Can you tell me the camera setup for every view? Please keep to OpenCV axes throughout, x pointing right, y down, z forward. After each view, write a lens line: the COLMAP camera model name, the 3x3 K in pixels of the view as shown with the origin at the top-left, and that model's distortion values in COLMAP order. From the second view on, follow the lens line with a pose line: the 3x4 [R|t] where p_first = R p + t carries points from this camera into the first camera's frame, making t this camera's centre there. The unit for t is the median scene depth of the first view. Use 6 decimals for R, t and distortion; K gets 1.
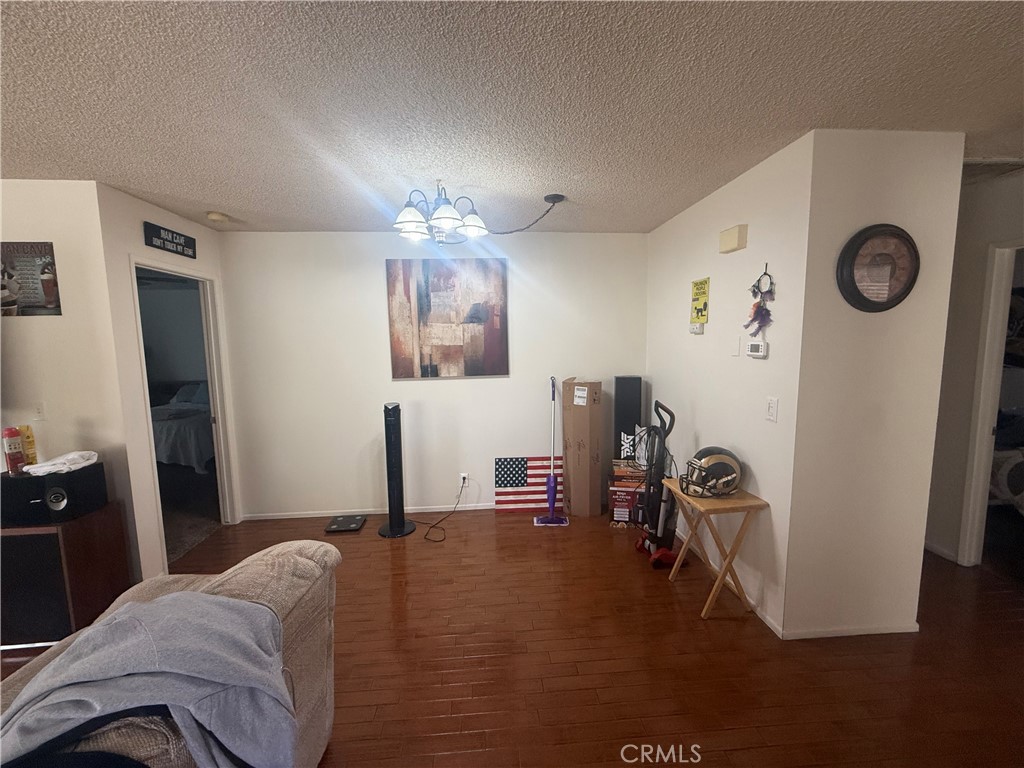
lens RADIAL K [[408.0, 0, 509.4], [0, 408.0, 384.1], [0, 0, 1]] dist [0.001603, -0.000577]
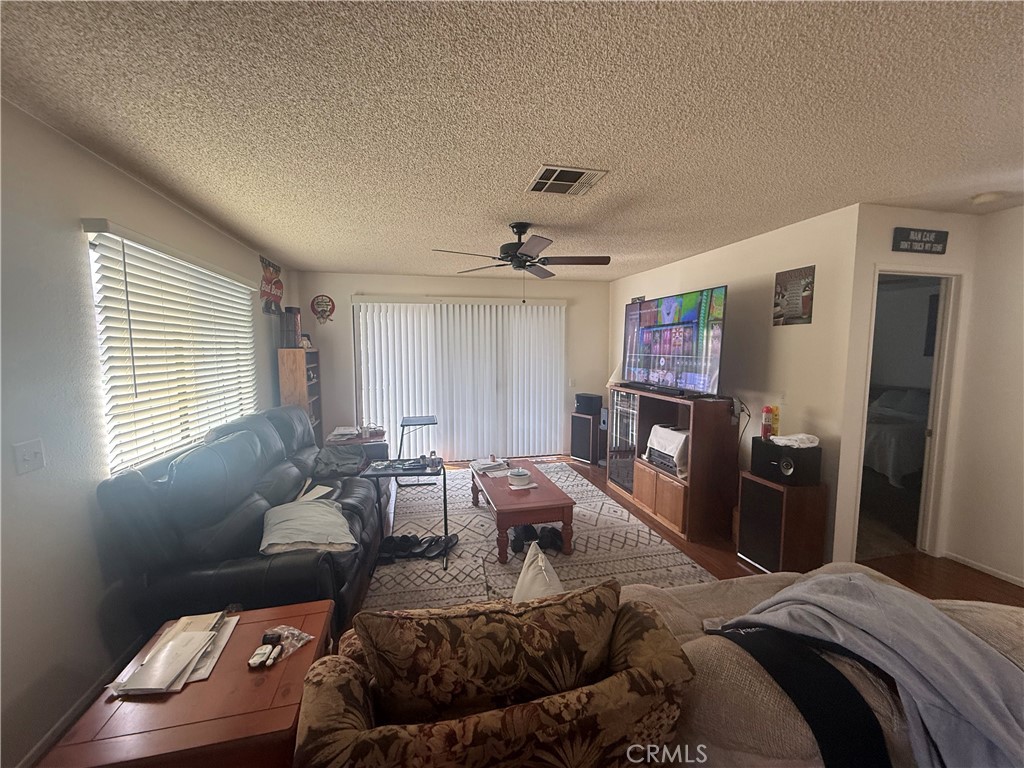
lens RADIAL K [[408.0, 0, 509.4], [0, 408.0, 384.1], [0, 0, 1]] dist [0.001603, -0.000577]
pose [[0.159472, 0.103049, -0.981809, -0.005033], [-0.108272, 0.990363, 0.086360, 0.006405], [0.981247, 0.092531, 0.169093, -0.094512]]
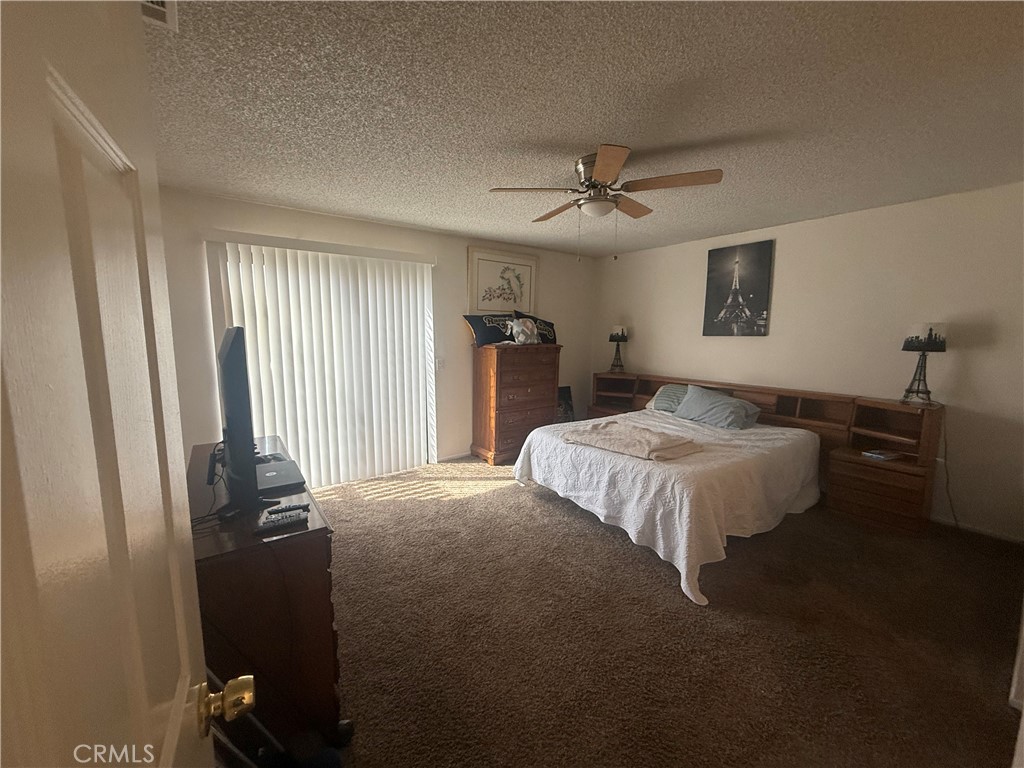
lens RADIAL K [[408.0, 0, 509.4], [0, 408.0, 384.1], [0, 0, 1]] dist [0.001603, -0.000577]
pose [[0.538410, 0.116456, -0.834597, -1.062589], [-0.099458, 0.992264, 0.074294, -0.065930], [0.836793, 0.043007, 0.545828, 1.180607]]
